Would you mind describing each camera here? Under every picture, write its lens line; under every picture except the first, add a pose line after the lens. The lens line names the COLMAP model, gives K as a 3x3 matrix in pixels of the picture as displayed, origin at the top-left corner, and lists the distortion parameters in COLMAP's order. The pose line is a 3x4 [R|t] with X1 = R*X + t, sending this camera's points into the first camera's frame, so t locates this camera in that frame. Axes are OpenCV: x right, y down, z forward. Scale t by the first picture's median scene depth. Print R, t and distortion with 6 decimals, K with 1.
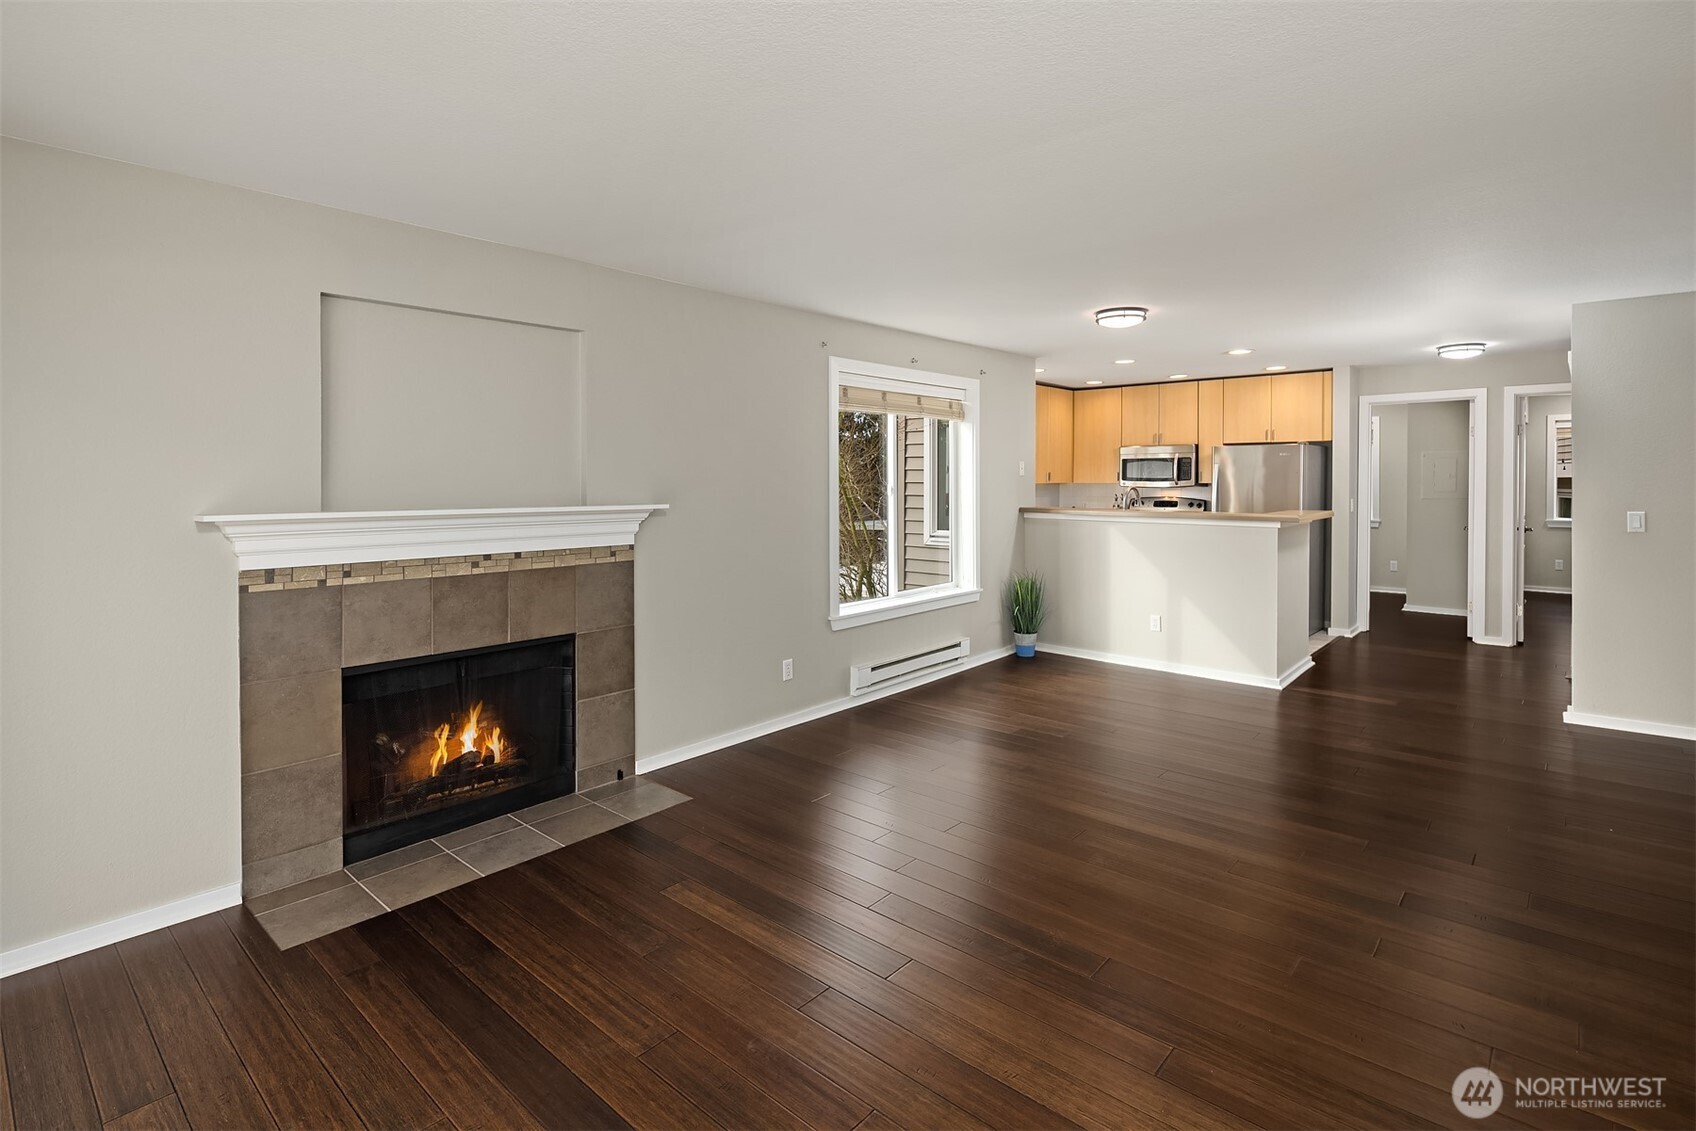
lens RADIAL K [[819.0, 0, 854.8], [0, 819.0, 486.6], [0, 0, 1]] dist [0.001956, -0.004814]
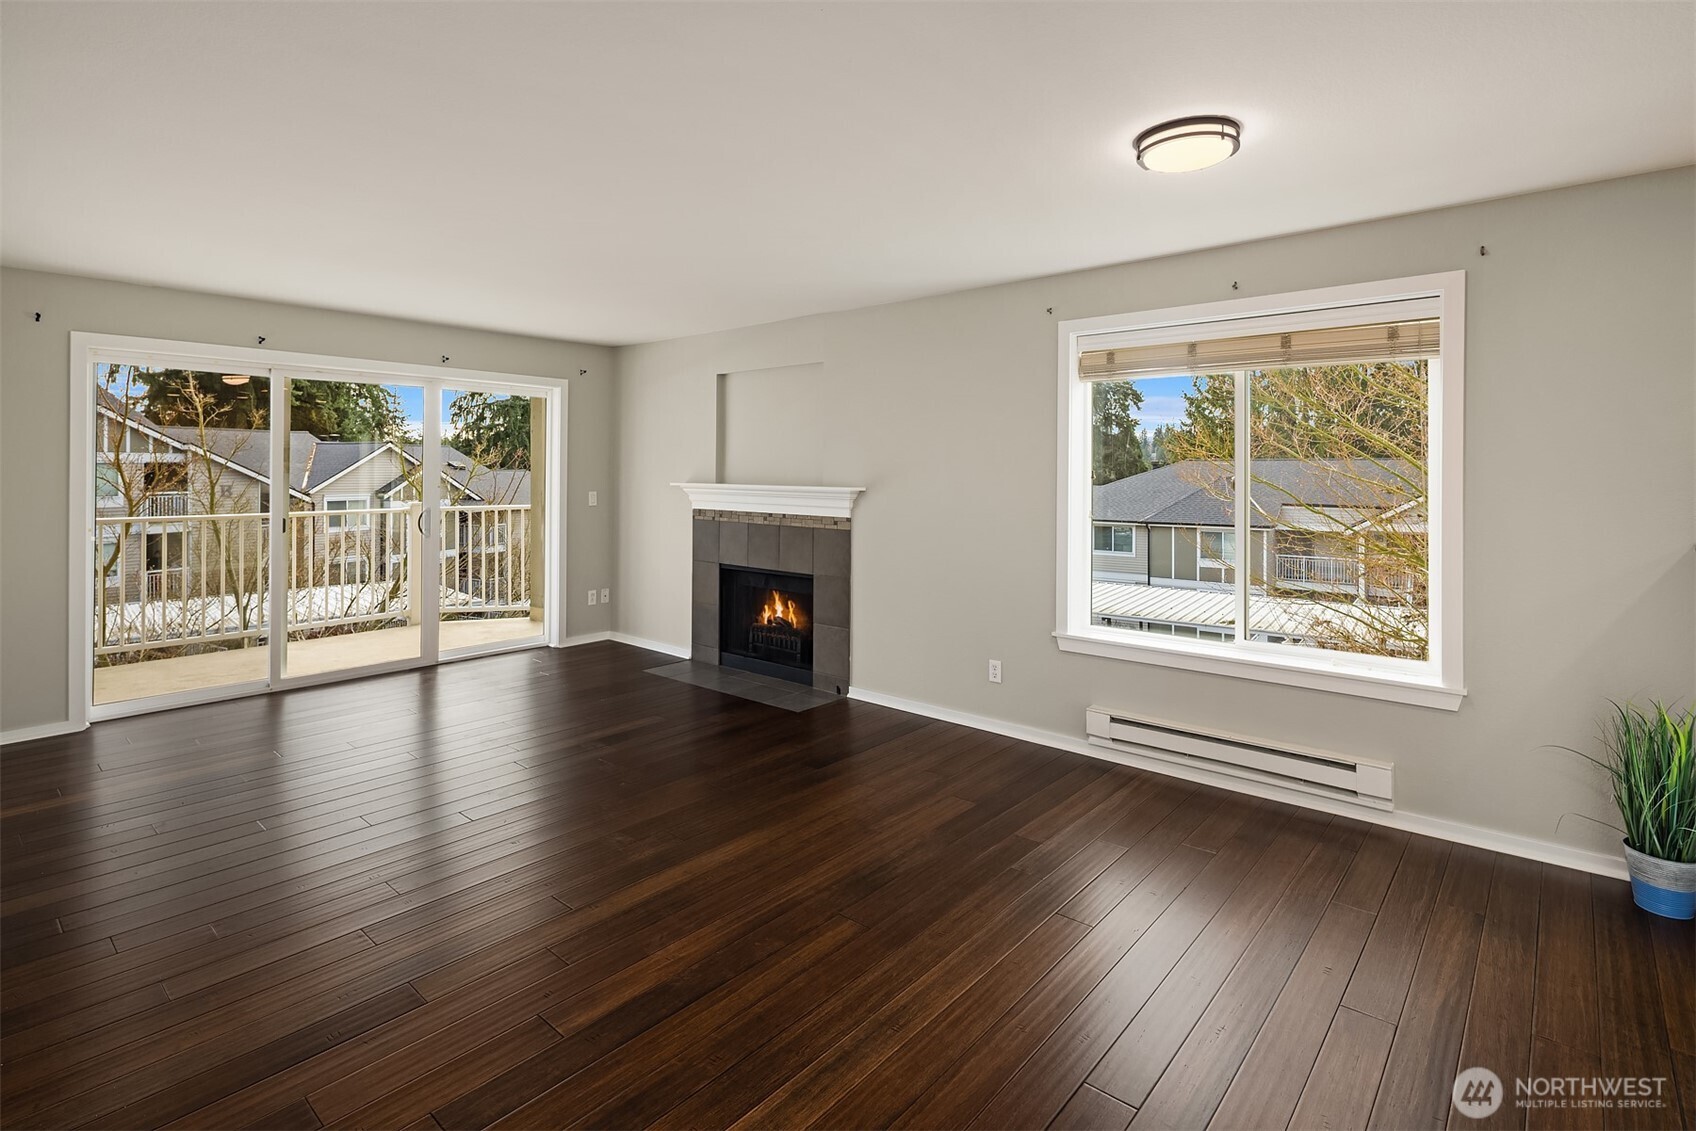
lens RADIAL K [[819.0, 0, 856.1], [0, 819.0, 471.2], [0, 0, 1]] dist [0.001956, -0.004814]
pose [[0.012993, 0.002903, -0.999911, 0.684543], [-0.010658, 0.999939, 0.002765, -0.004228], [0.999859, 0.010621, 0.013023, 0.661576]]
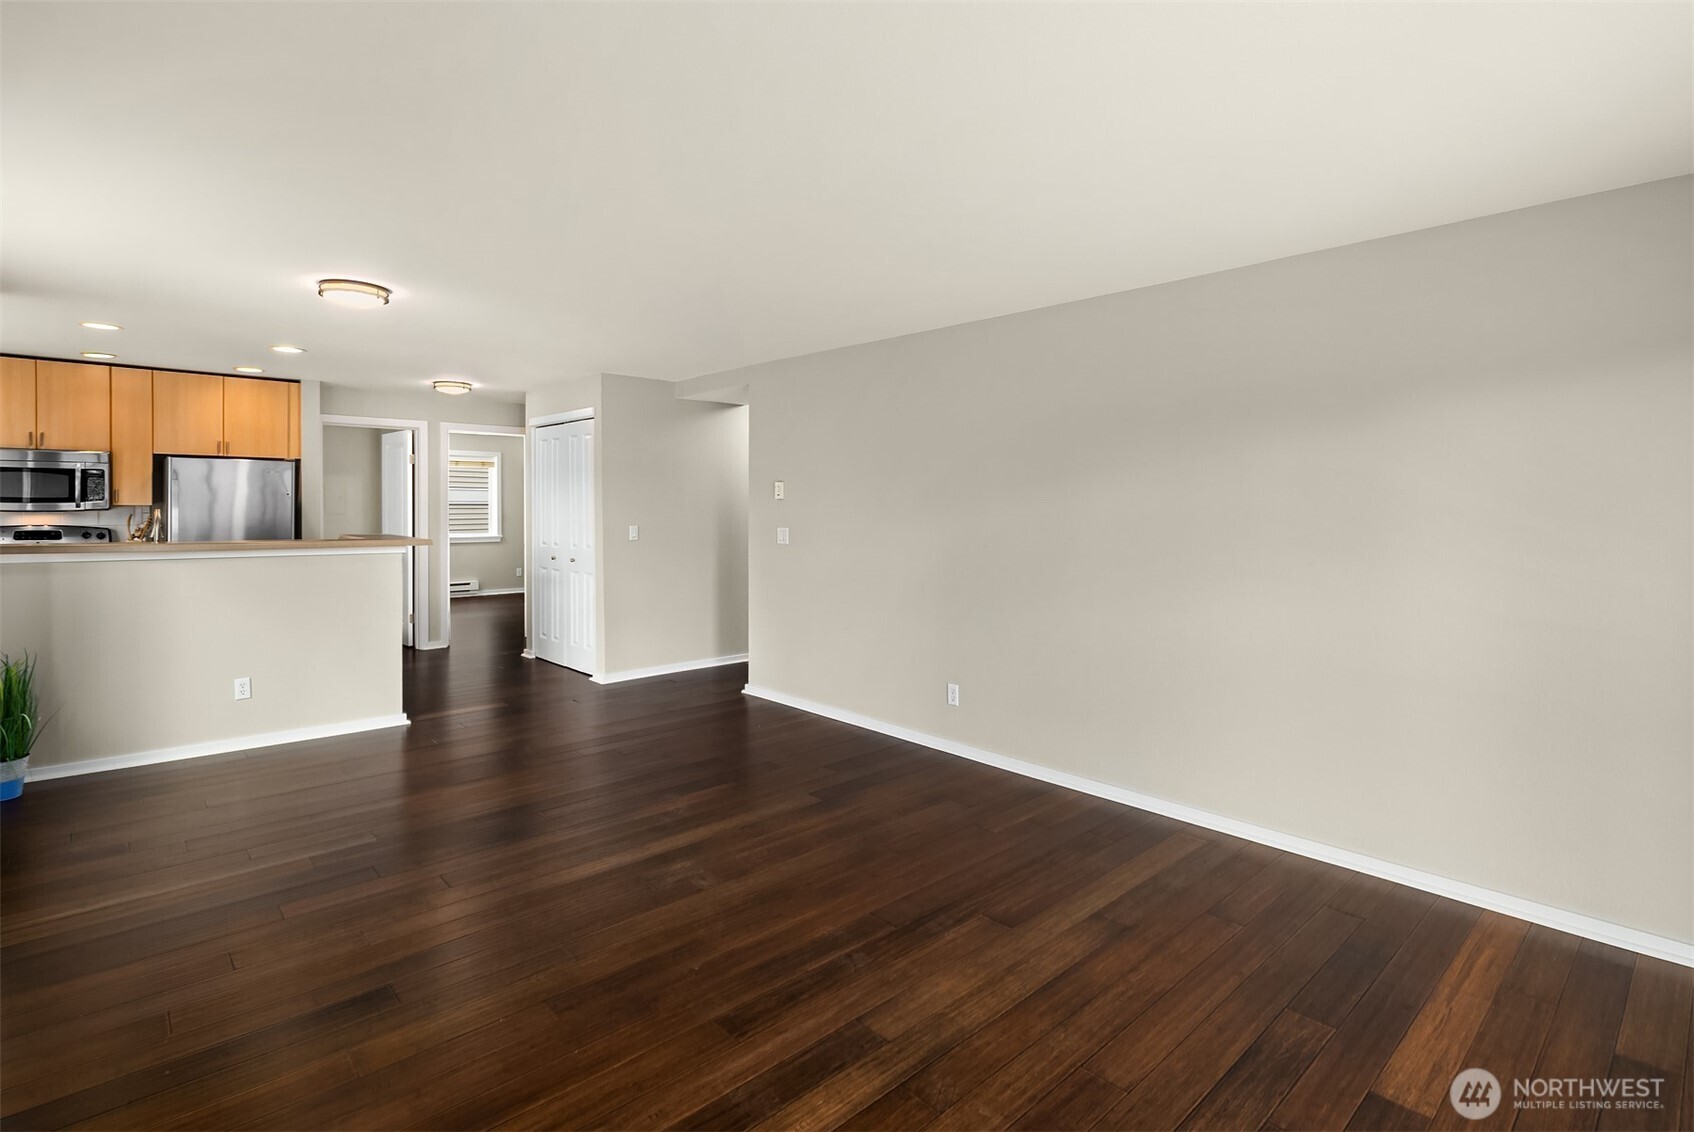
lens RADIAL K [[818.1, 0, 850.5], [0, 818.1, 526.8], [0, 0, 1]] dist [0.001956, -0.004814]
pose [[0.091610, -0.023554, 0.995516, -0.338763], [0.004873, 0.999719, 0.023205, 0.002070], [-0.995783, 0.002726, 0.091699, 0.377466]]
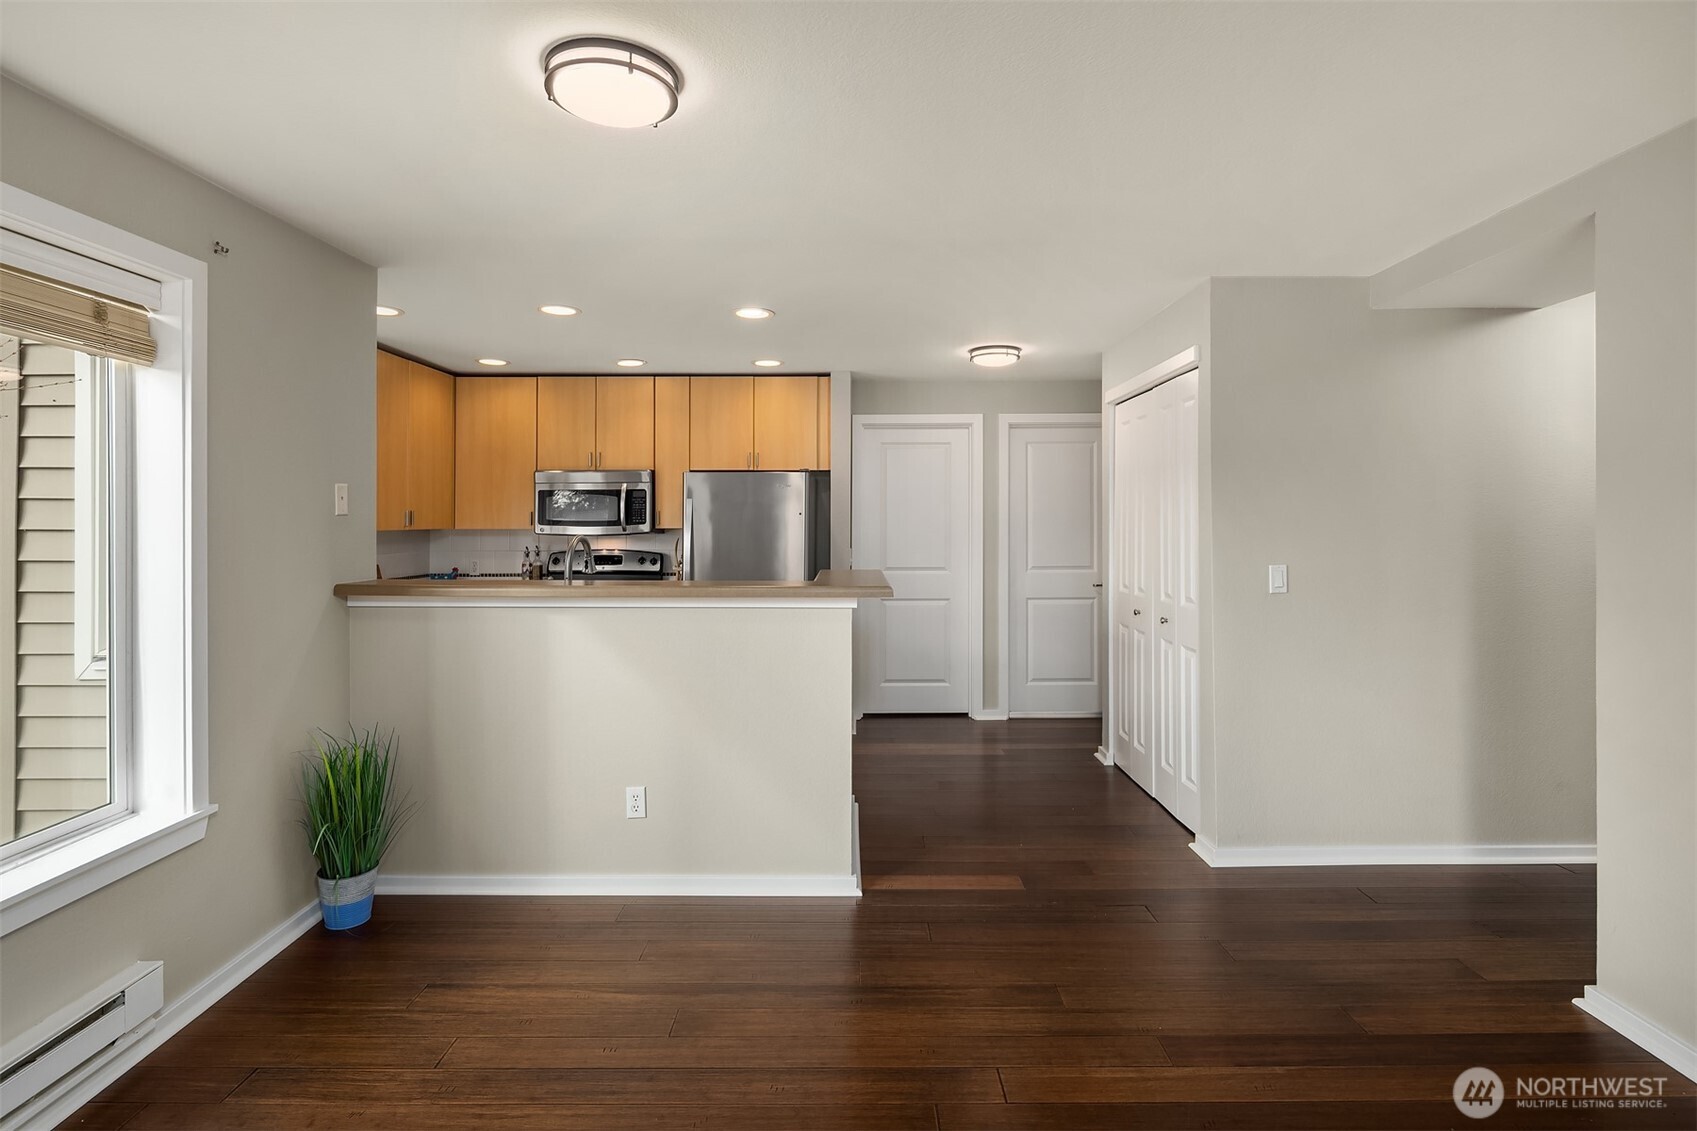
lens RADIAL K [[819.5, 0, 846.3], [0, 819.5, 522.1], [0, 0, 1]] dist [0.001956, -0.004814]
pose [[0.752671, 0.001420, 0.658395, 0.130893], [0.007634, 0.999912, -0.010883, -0.001270], [-0.658352, 0.013217, 0.752594, 0.537356]]
